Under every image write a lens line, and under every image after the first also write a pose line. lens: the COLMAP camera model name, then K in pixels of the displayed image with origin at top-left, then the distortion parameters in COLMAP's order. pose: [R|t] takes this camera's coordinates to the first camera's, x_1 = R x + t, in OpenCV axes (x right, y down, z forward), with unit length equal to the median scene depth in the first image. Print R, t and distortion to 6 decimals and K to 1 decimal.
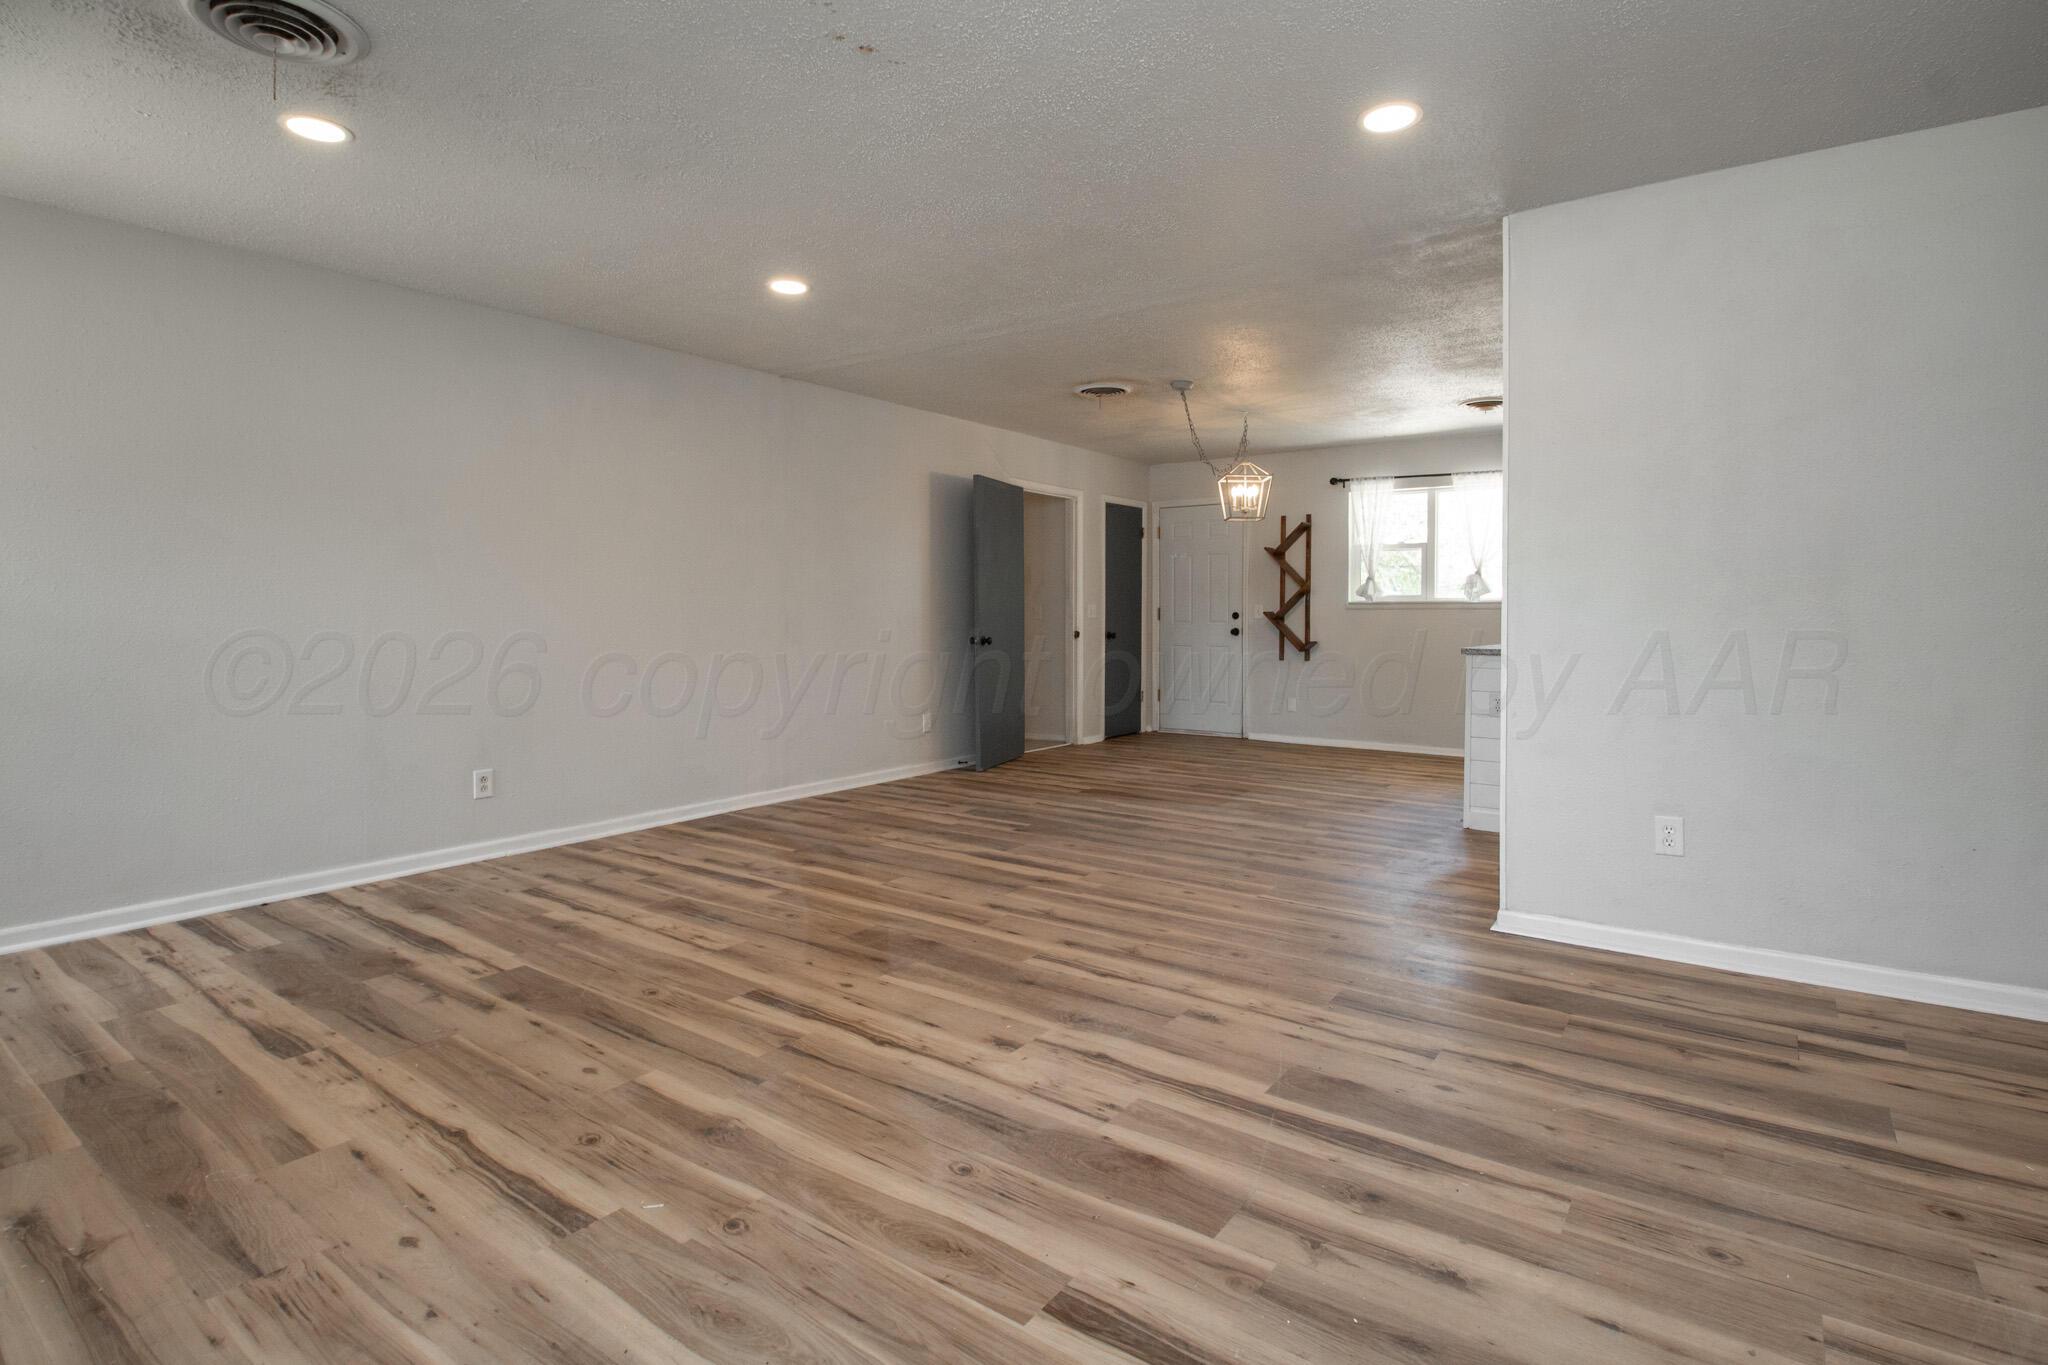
lens RADIAL K [[1021.6, 0, 1138.4], [0, 1021.6, 650.2], [0, 0, 1]] dist [-0.004676, -0.007766]
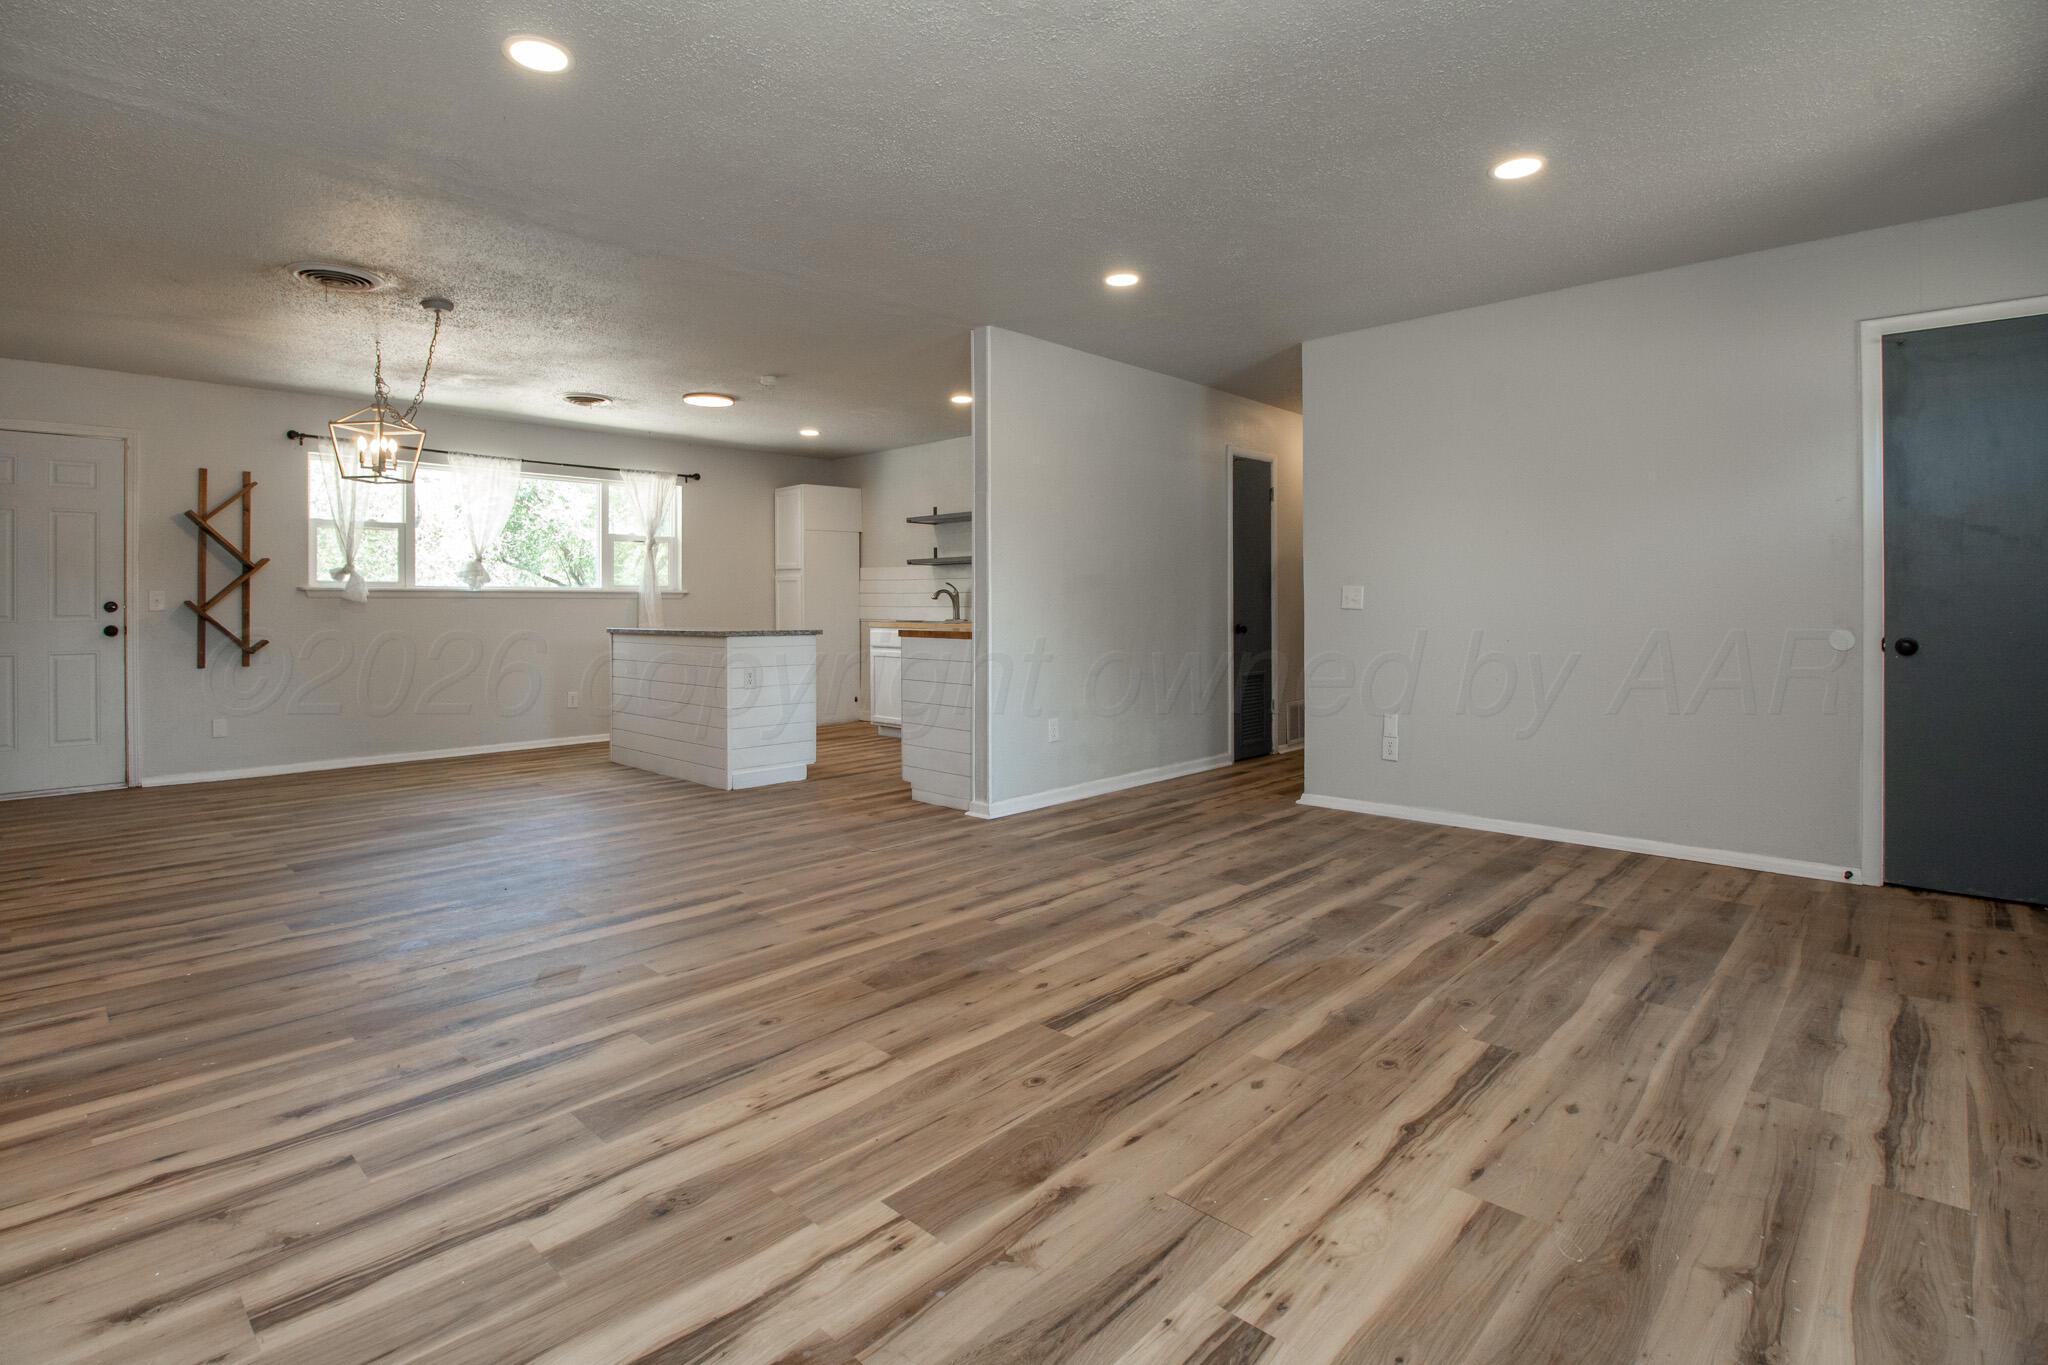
lens RADIAL K [[1021.6, 0, 971.0], [0, 1021.6, 600.8], [0, 0, 1]] dist [-0.004676, -0.007766]
pose [[0.171863, 0.002621, 0.985117, -1.338019], [0.042179, 0.999060, -0.010016, -0.021729], [-0.984217, 0.043273, 0.171591, 0.968251]]
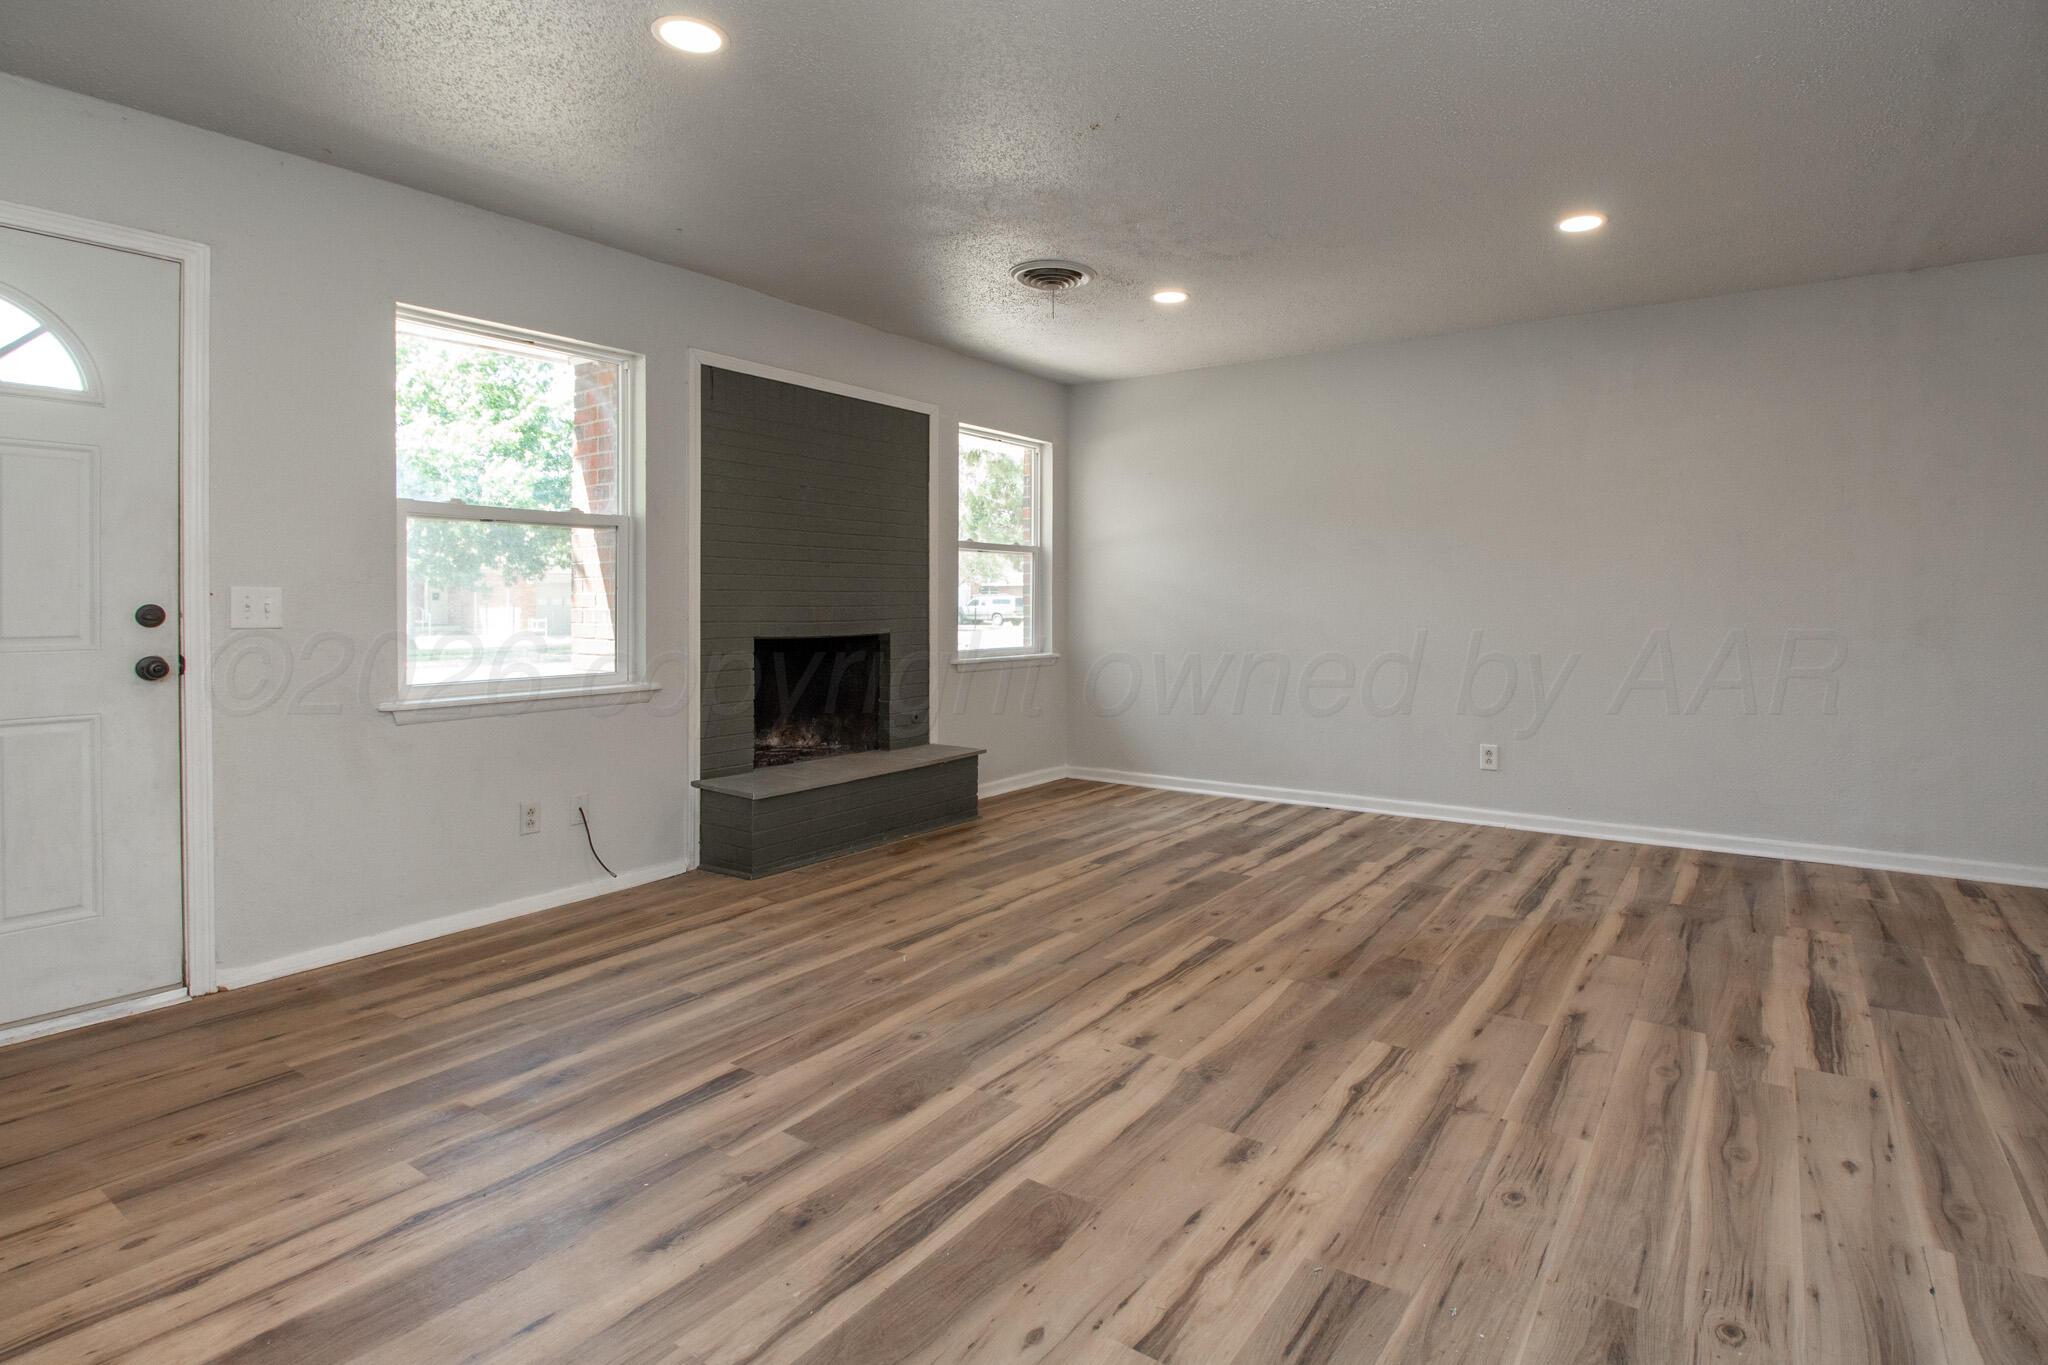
lens RADIAL K [[1021.6, 0, 971.9], [0, 1021.6, 607.7], [0, 0, 1]] dist [-0.004676, -0.007766]
pose [[-0.086428, 0.008850, -0.996219, 0.815164], [-0.038383, 0.999189, 0.012207, -0.035566], [0.995518, 0.039293, -0.086018, 0.860037]]
